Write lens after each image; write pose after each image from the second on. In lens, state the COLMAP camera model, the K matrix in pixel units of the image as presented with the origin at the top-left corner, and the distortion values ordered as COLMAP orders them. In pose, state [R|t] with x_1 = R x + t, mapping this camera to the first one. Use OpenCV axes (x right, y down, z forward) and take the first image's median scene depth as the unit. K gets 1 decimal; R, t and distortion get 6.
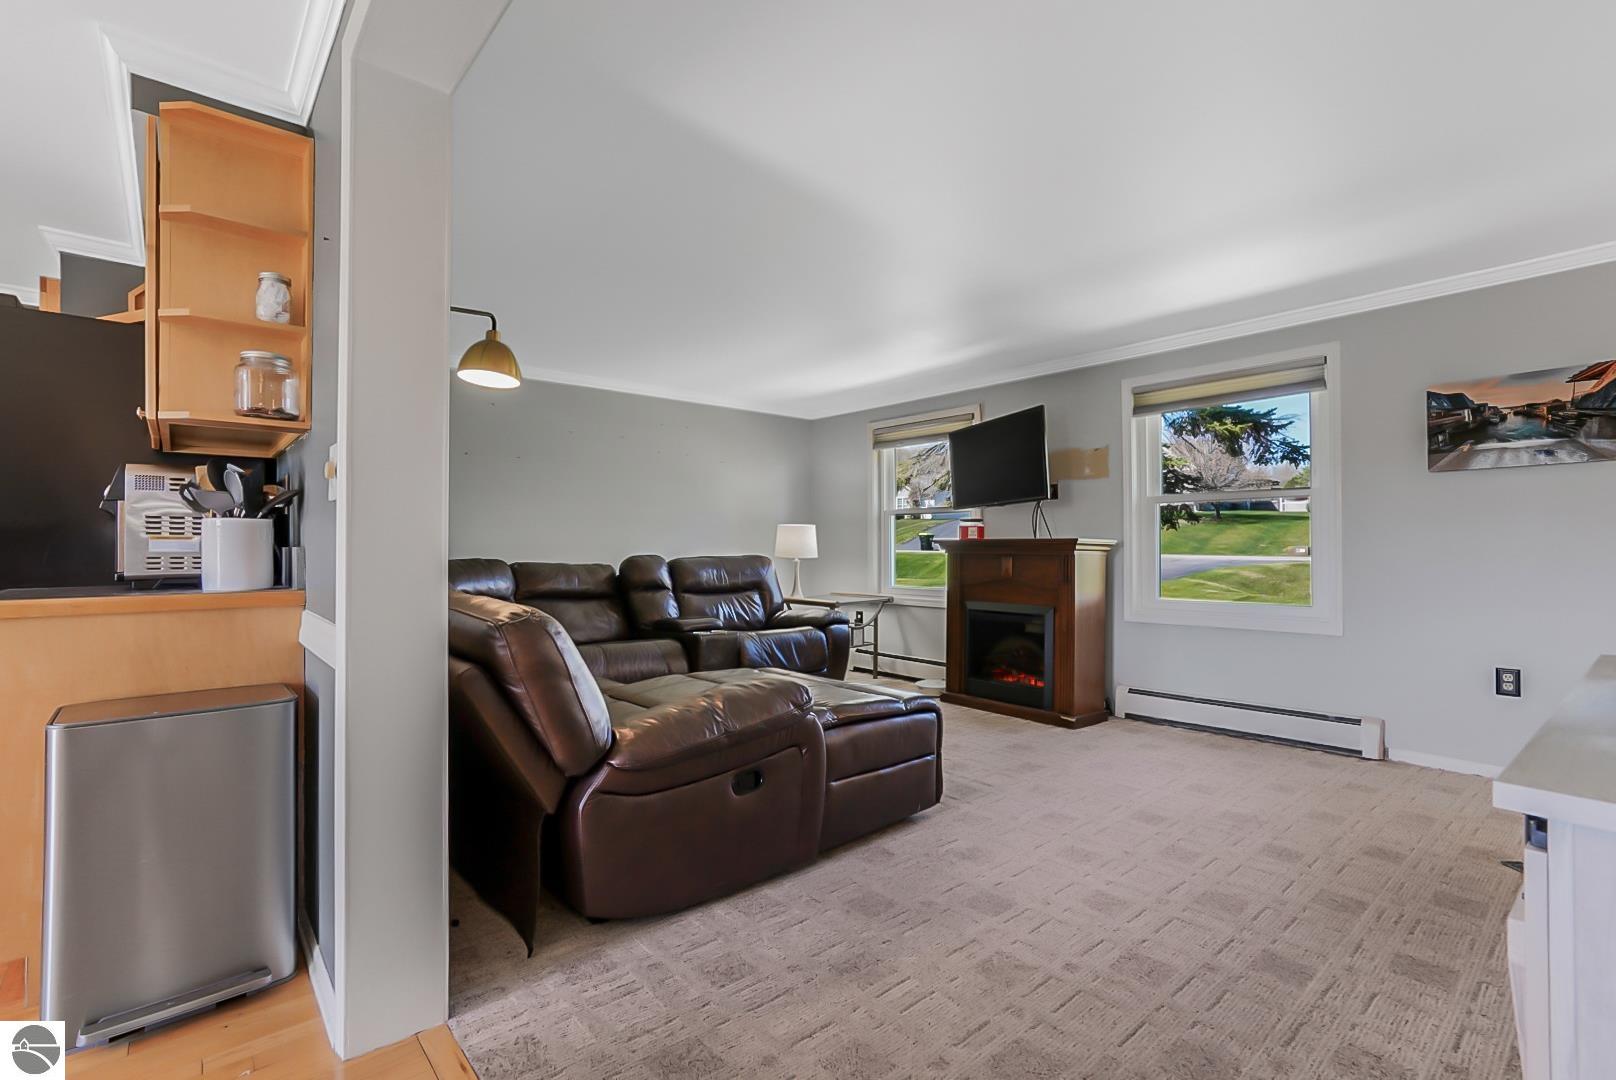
lens RADIAL K [[745.9, 0, 814.1], [0, 745.9, 539.1], [0, 0, 1]] dist [-0.024109, 0.000286]
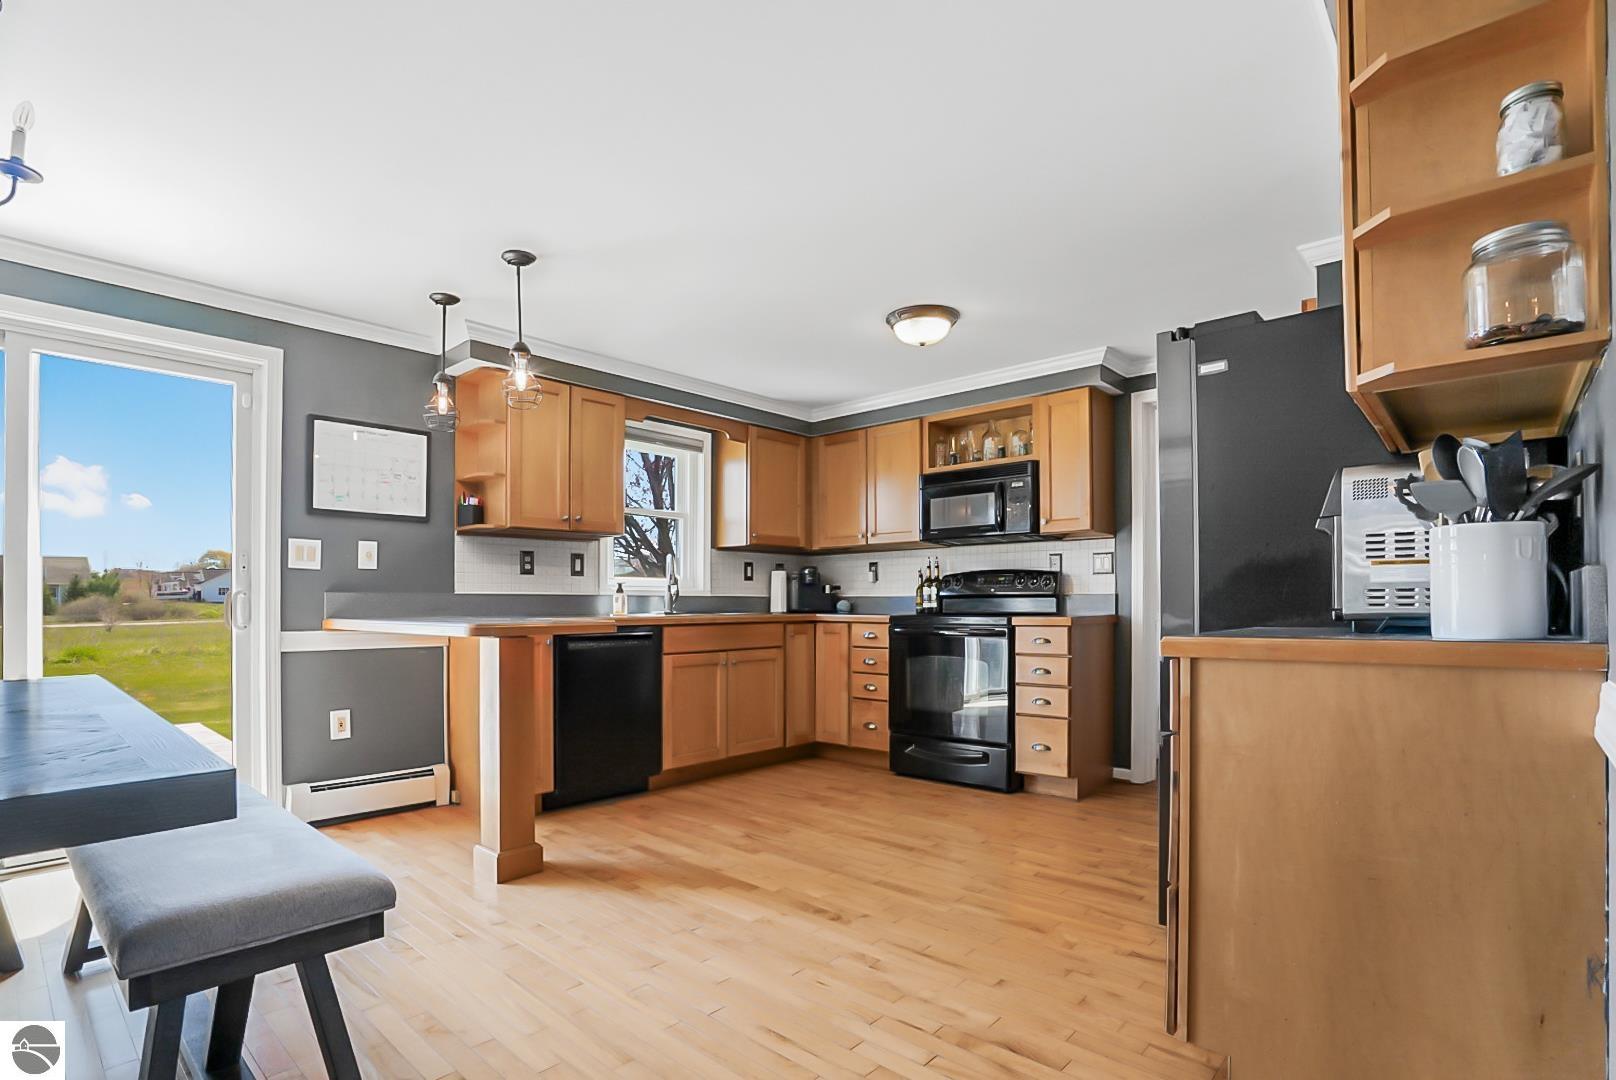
lens RADIAL K [[789.3, 0, 812.7], [0, 789.3, 608.9], [0, 0, 1]] dist [-0.062724, 0.019190]
pose [[0.118056, 0.007778, -0.992976, -0.120503], [0.016048, 0.999824, 0.009739, 0.016416], [0.992877, -0.017086, 0.117910, 0.205212]]
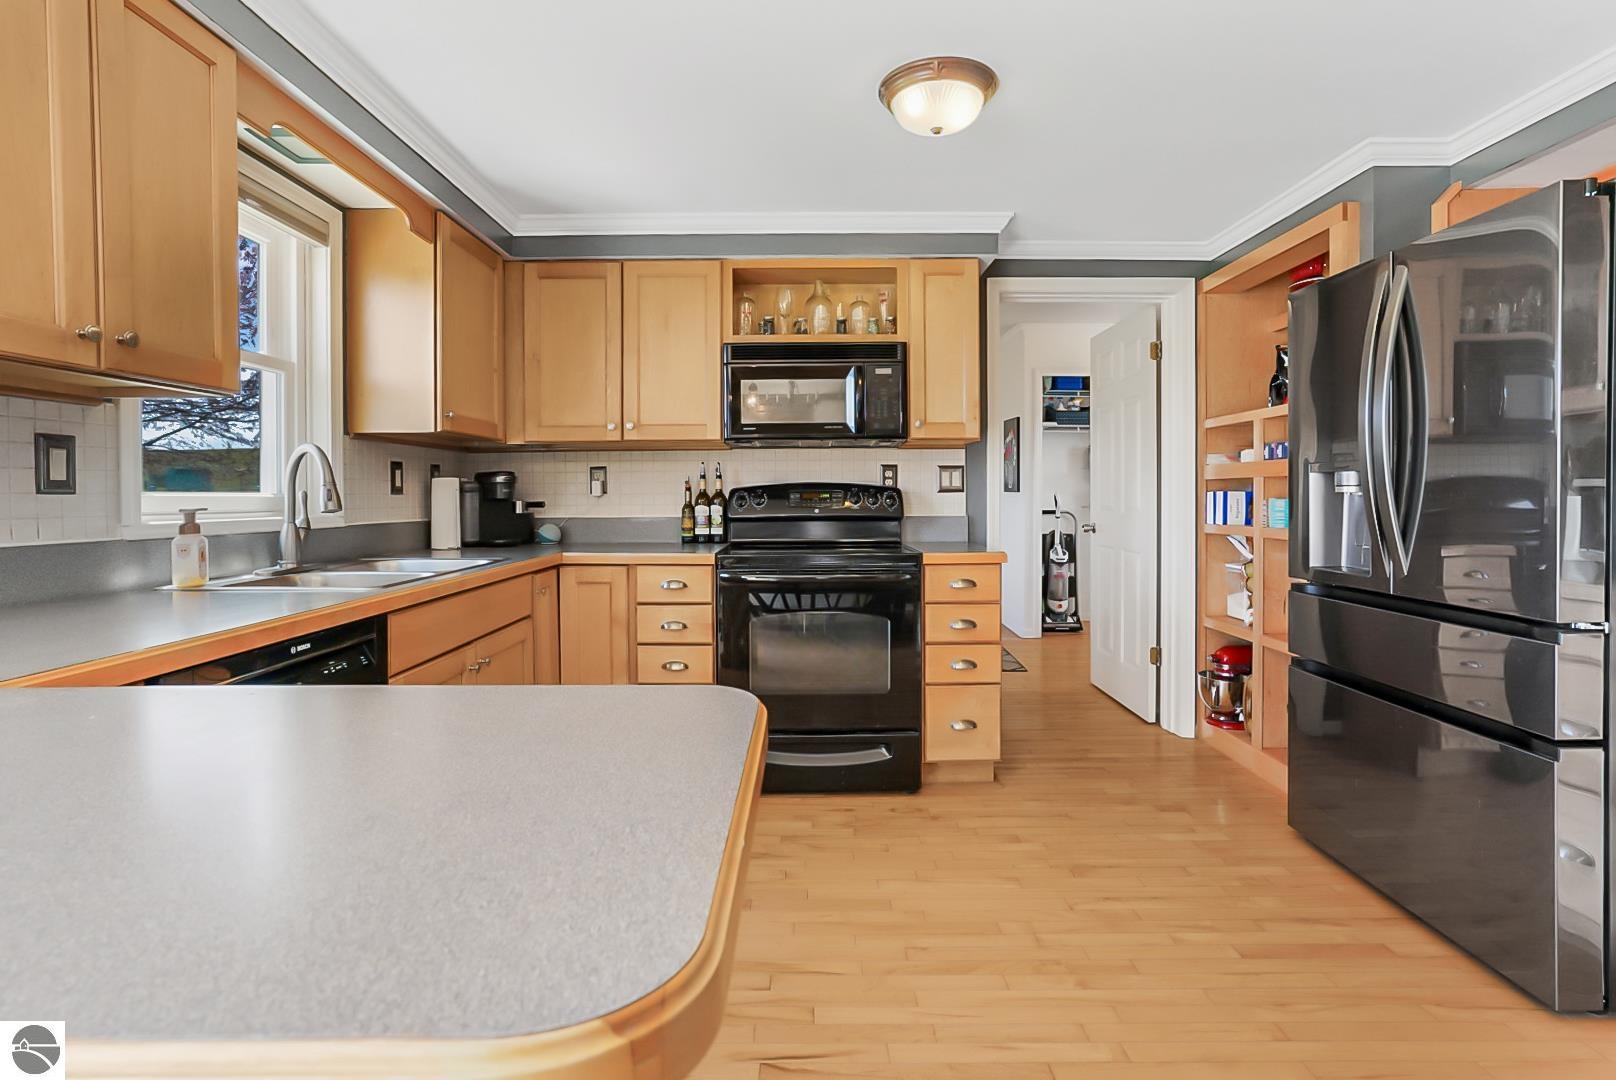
lens RADIAL K [[763.9, 0, 819.4], [0, 763.9, 506.8], [0, 0, 1]] dist [-0.054386, 0.027366]
pose [[0.754957, 0.007178, -0.655735, -0.800241], [0.013243, 0.999569, 0.026188, -0.029658], [0.655640, -0.028455, 0.754537, -0.065241]]
